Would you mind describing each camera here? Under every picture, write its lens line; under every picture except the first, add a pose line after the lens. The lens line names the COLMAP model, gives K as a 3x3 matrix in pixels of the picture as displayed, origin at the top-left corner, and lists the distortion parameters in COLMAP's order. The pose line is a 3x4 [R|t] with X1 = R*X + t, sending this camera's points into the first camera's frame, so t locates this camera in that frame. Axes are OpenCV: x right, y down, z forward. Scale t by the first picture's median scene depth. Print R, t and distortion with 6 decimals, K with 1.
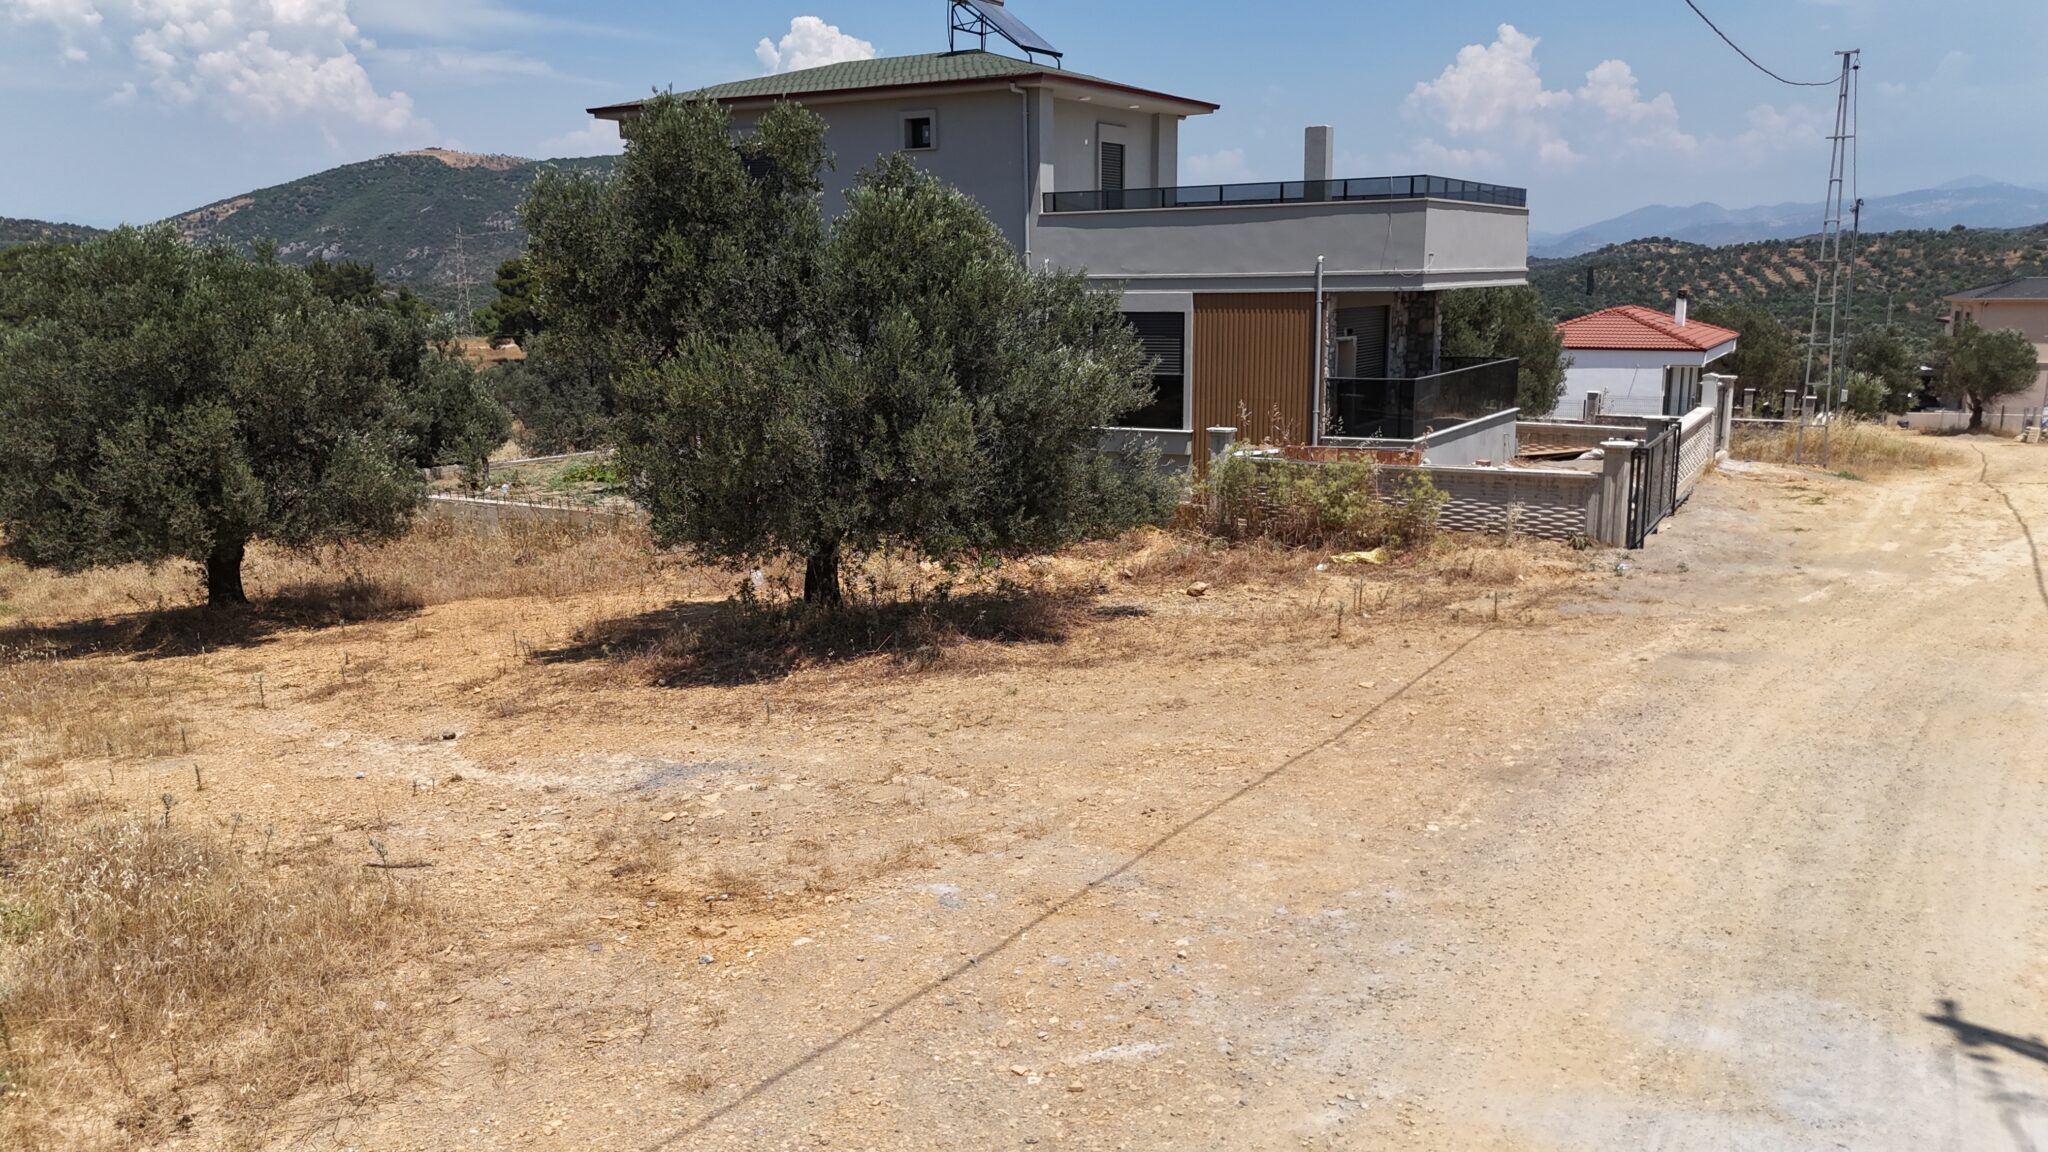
lens RADIAL K [[1501.1, 0, 1029.5], [0, 1501.1, 589.9], [0, 0, 1]] dist [0.091691, -0.108660]
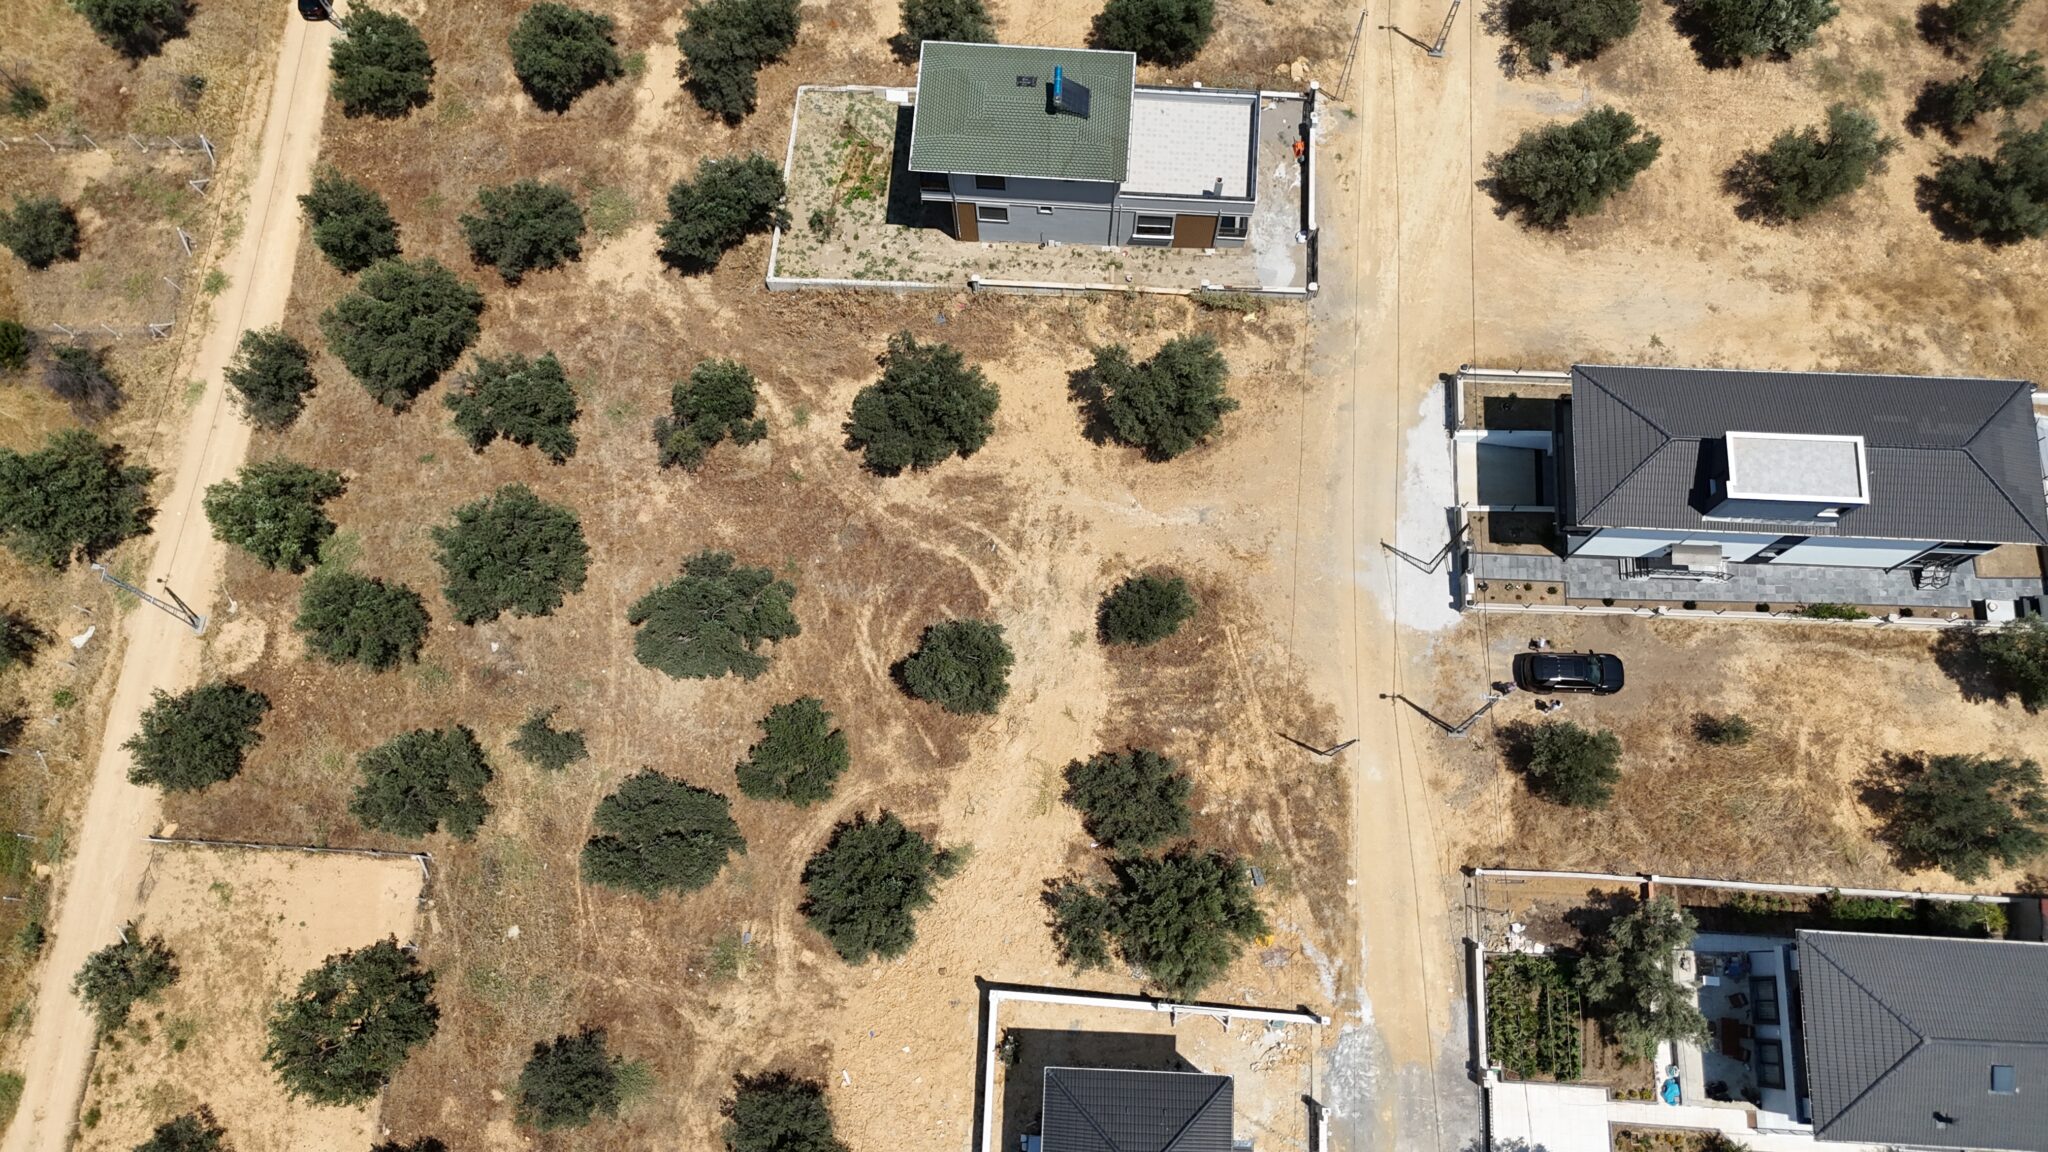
lens RADIAL K [[1511.5, 0, 1027.0], [0, 1511.5, 582.9], [0, 0, 1]] dist [0.069553, -0.074875]
pose [[0.890219, -0.436779, 0.129361, -1.406434], [0.096139, 0.457724, 0.883881, -4.141593], [-0.445272, -0.774411, 0.449466, -1.321767]]
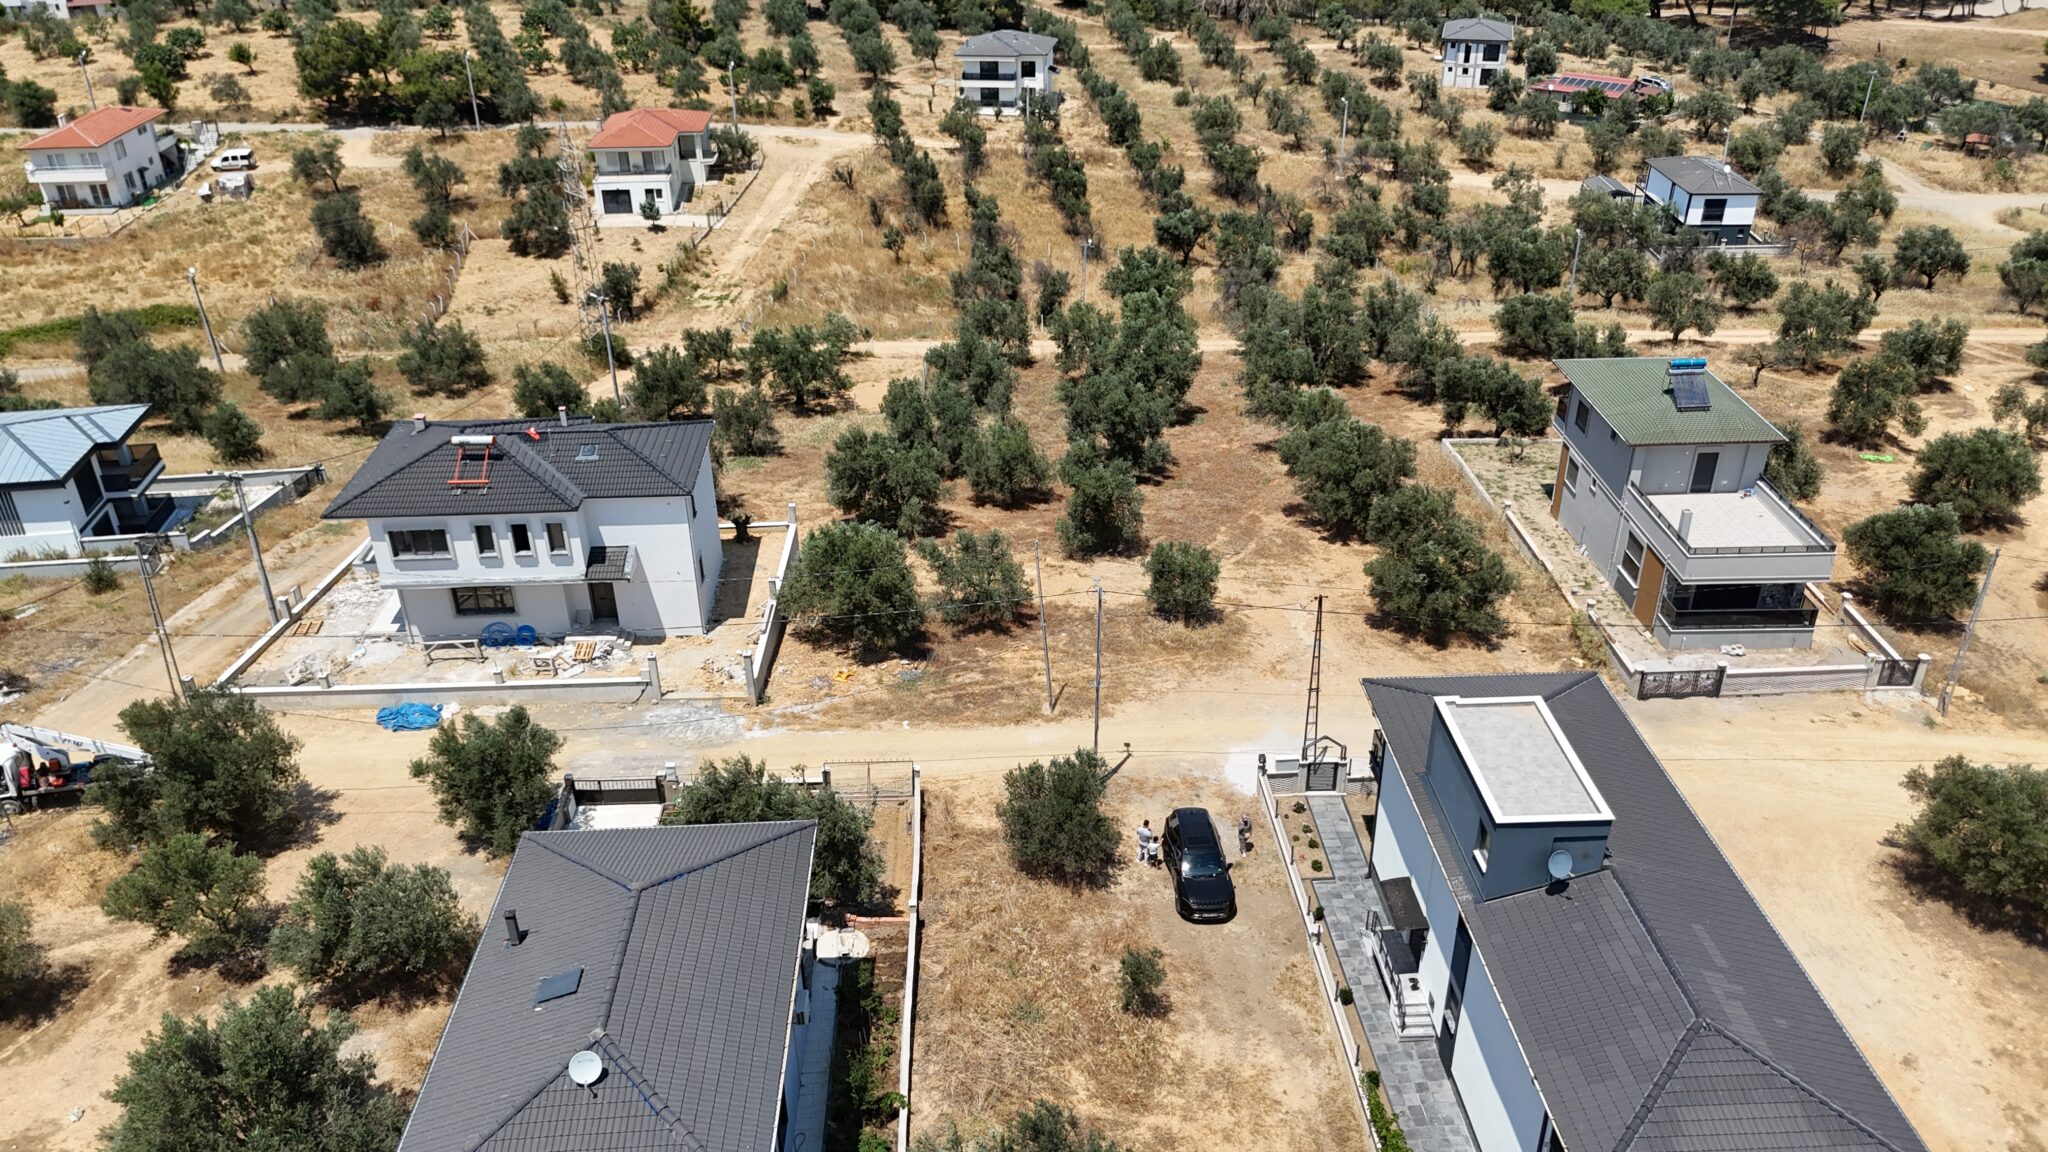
lens RADIAL K [[1511.5, 0, 1027.0], [0, 1511.5, 582.9], [0, 0, 1]] dist [0.069553, -0.074875]
pose [[0.536439, 0.413546, -0.735672, 2.431933], [-0.168217, 0.906615, 0.386978, -1.571179], [0.827004, -0.083838, 0.555909, -2.242001]]
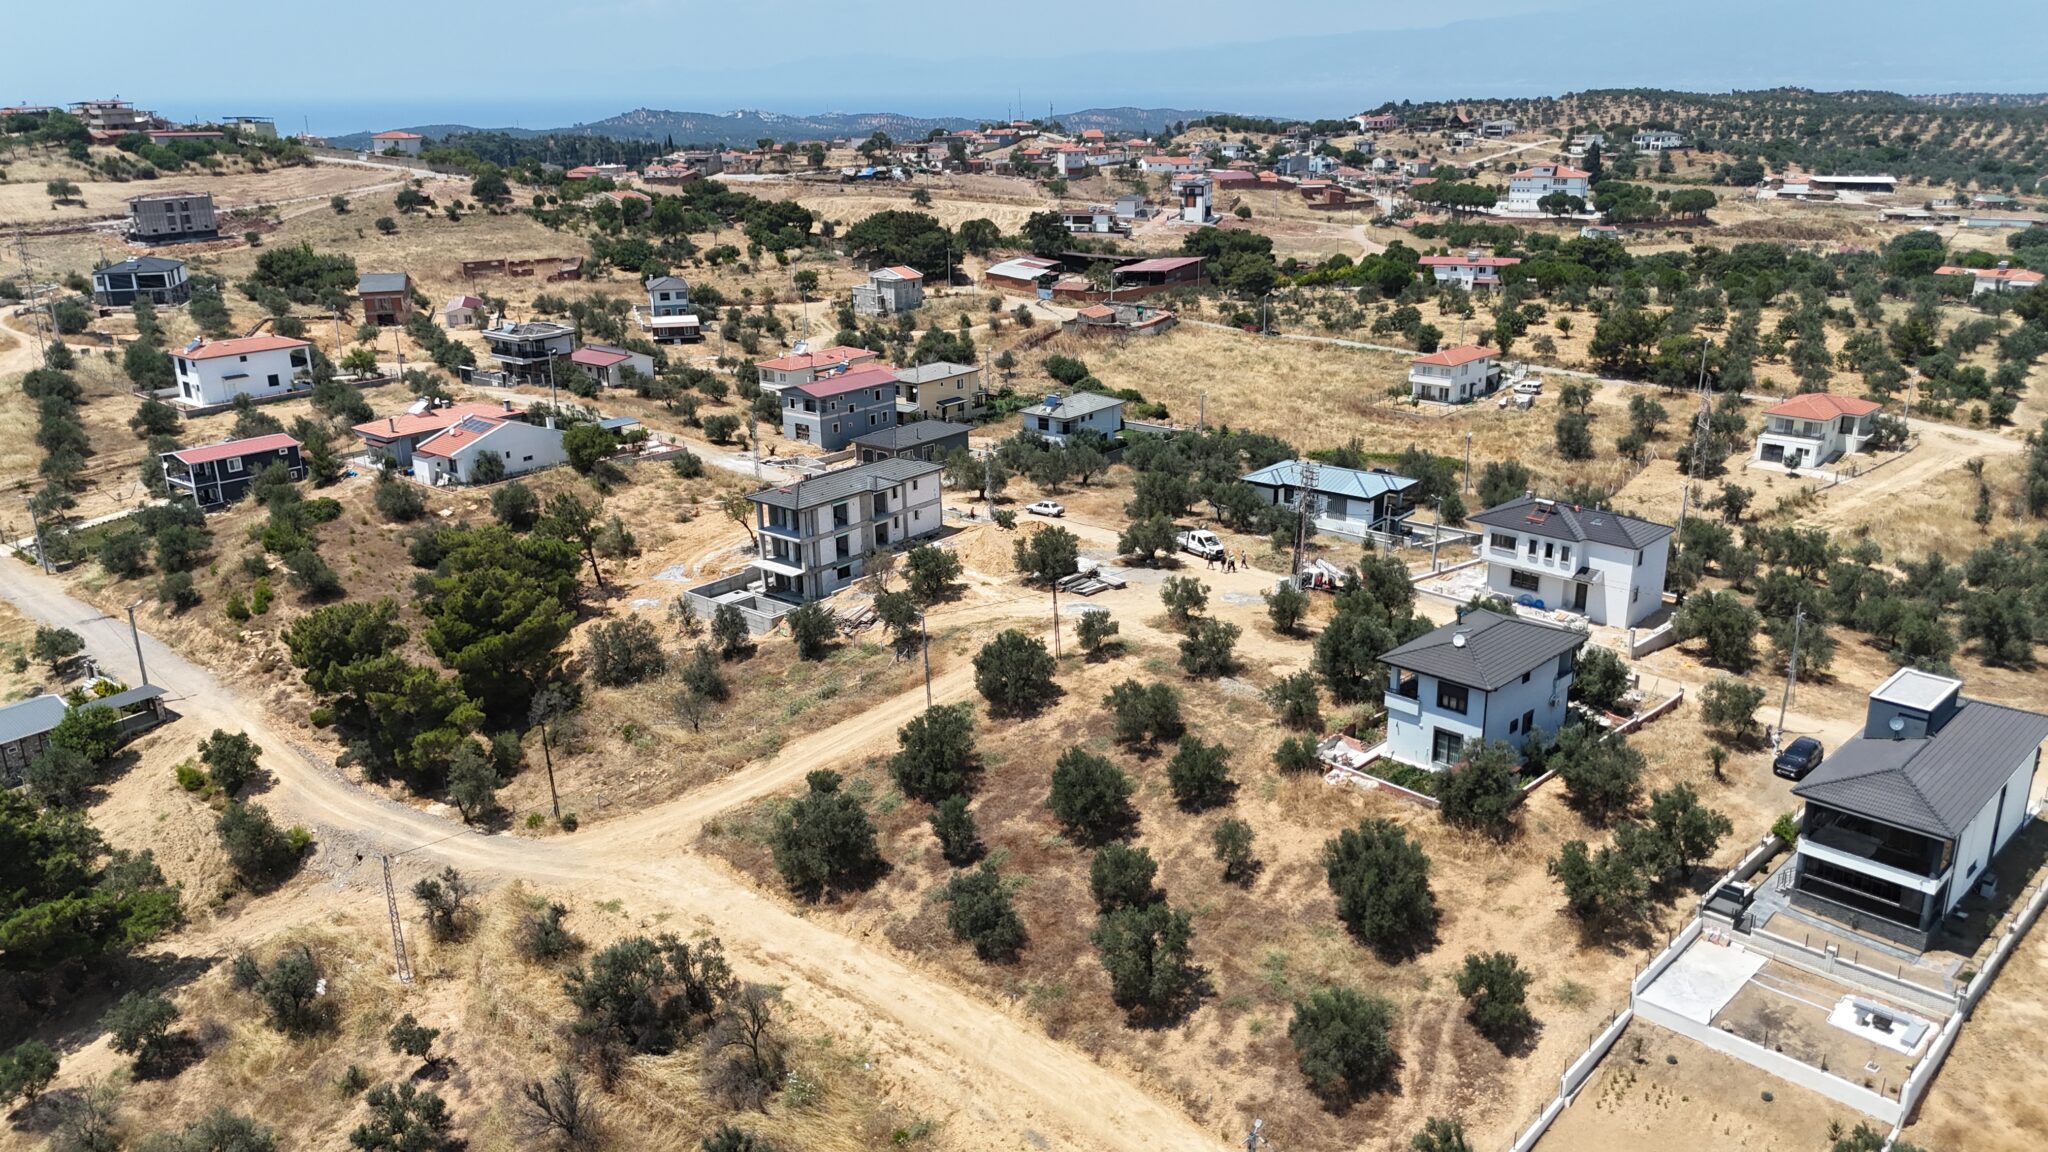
lens RADIAL K [[1500.3, 0, 1024.0], [0, 1500.3, 576.0], [0, 0, 1]] dist [0.067848, -0.065319]
pose [[-0.261562, 0.315365, -0.912212, 6.744864], [-0.184655, 0.911307, 0.367999, -2.223353], [0.947359, 0.264698, -0.180129, -2.281251]]
